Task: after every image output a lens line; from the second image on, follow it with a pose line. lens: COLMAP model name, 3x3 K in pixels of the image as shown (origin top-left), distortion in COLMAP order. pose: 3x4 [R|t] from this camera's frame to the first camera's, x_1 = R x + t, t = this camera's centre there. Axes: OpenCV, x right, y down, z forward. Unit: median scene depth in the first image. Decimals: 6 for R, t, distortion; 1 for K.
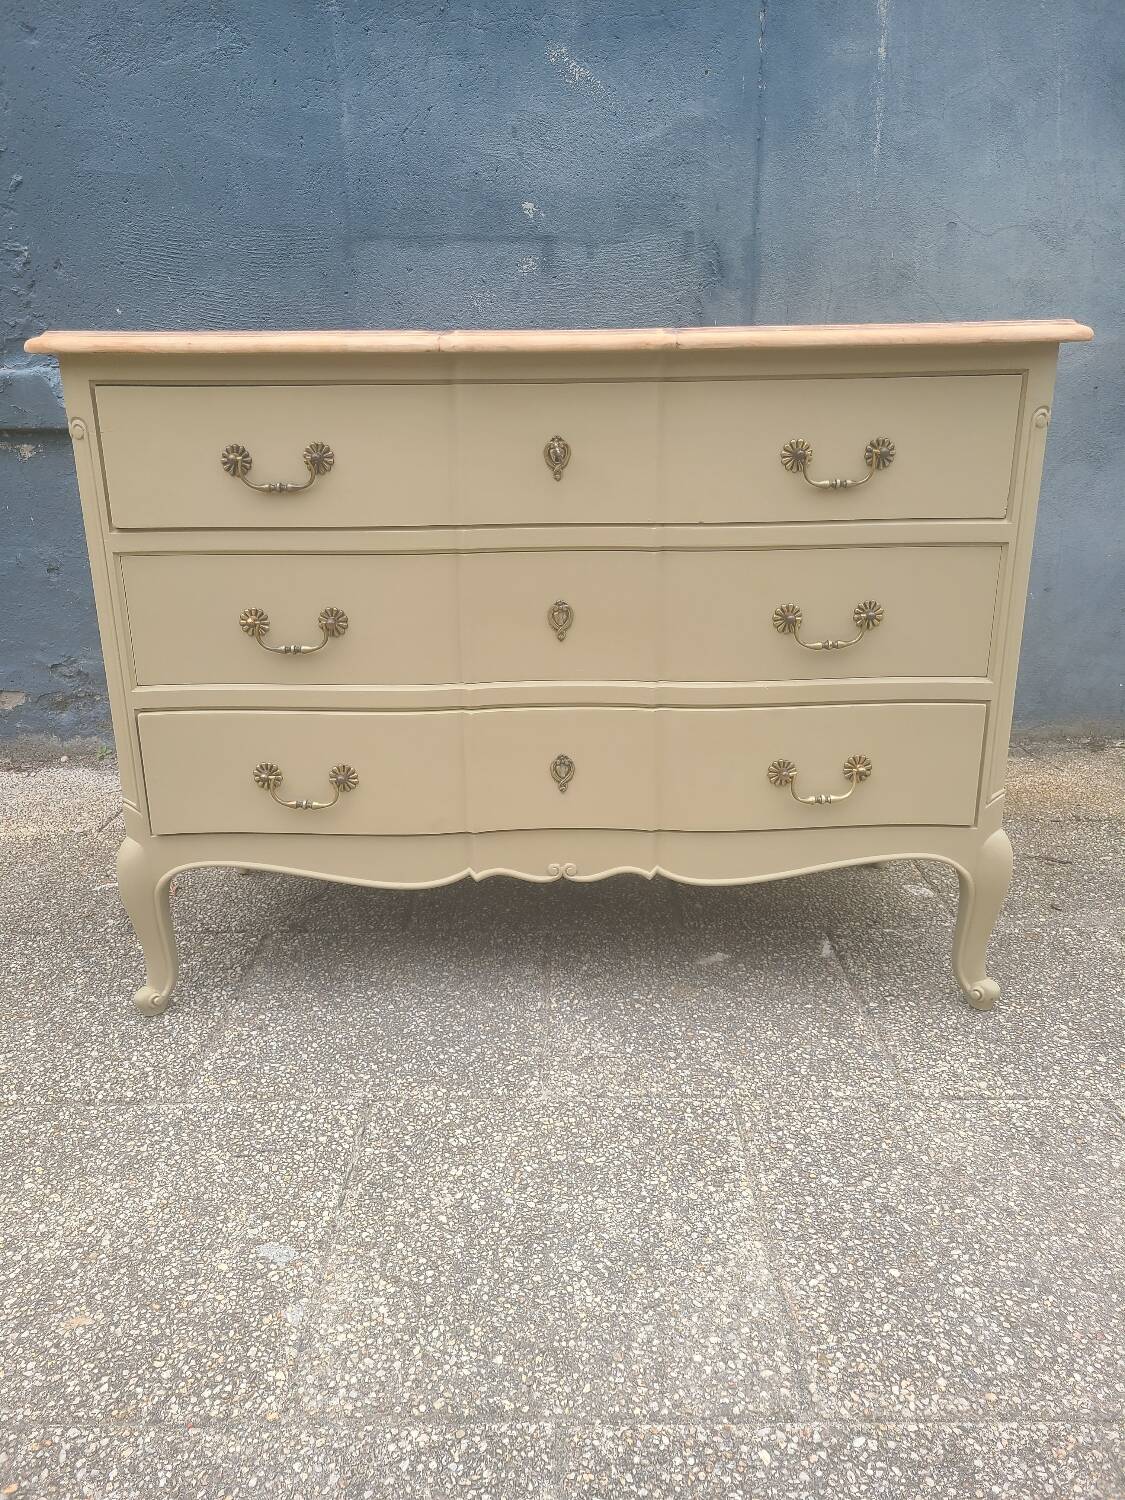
lens RADIAL K [[1119.9, 0, 548.9], [0, 1119.9, 747.6], [0, 0, 1]] dist [0.053111, -0.039150]
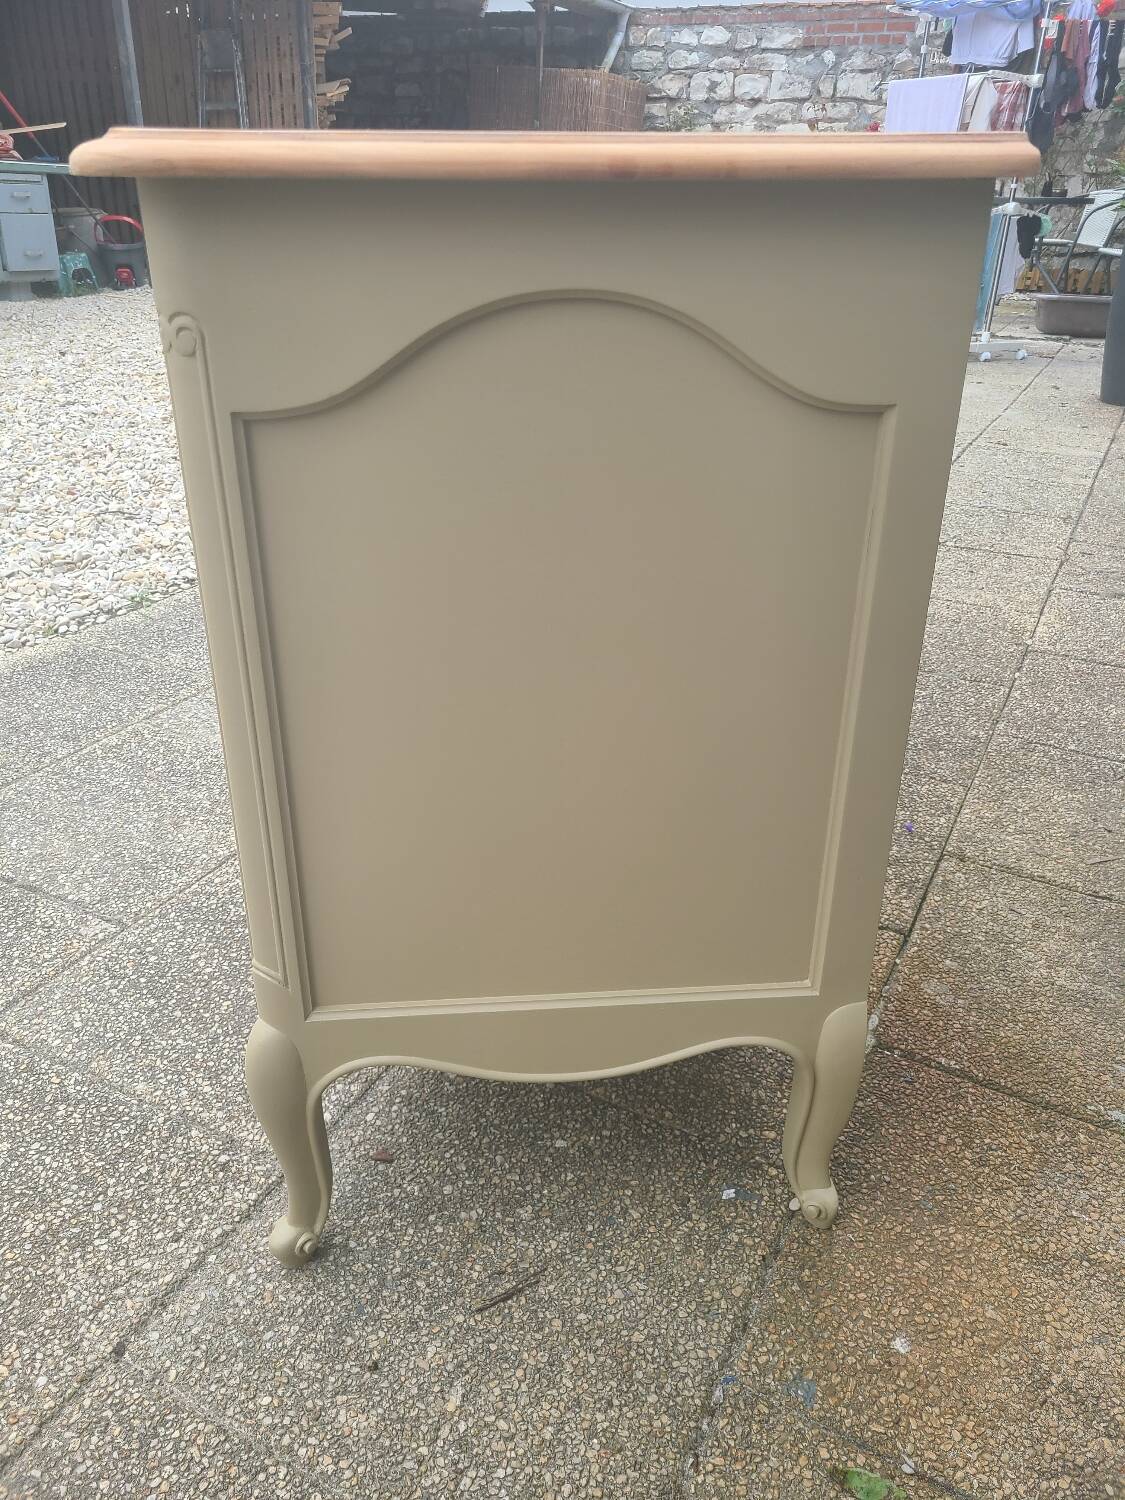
lens RADIAL K [[1107.5, 0, 562.5], [0, 1107.5, 750.0], [0, 0, 1]] dist [0.049318, -0.039176]
pose [[-0.457085, 0.414707, -0.786823, 1.095871], [-0.274821, 0.775503, 0.568391, -0.548353], [0.845900, 0.476039, -0.240501, 1.572917]]
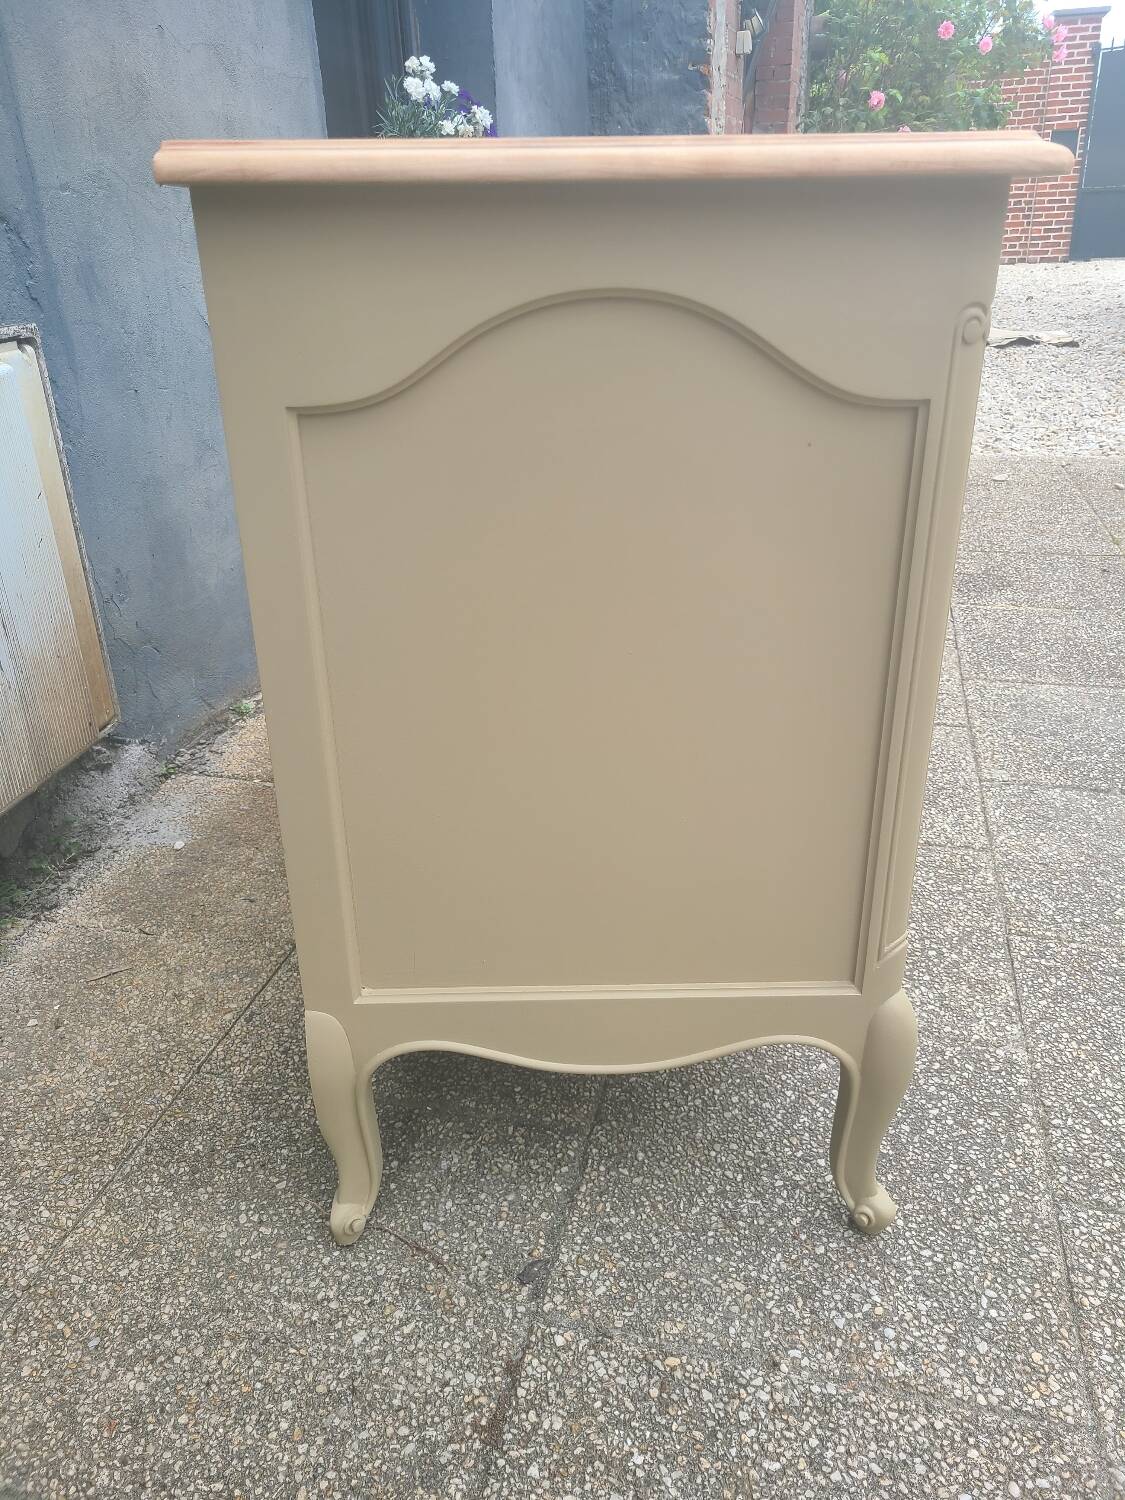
lens RADIAL K [[1127.6, 0, 579.6], [0, 1127.6, 735.7], [0, 0, 1]] dist [0.048583, -0.035302]
pose [[0.227468, -0.397226, 0.889084, -0.834390], [0.311614, 0.894701, 0.320010, -0.334220], [-0.922581, 0.204259, 0.327297, 1.021187]]
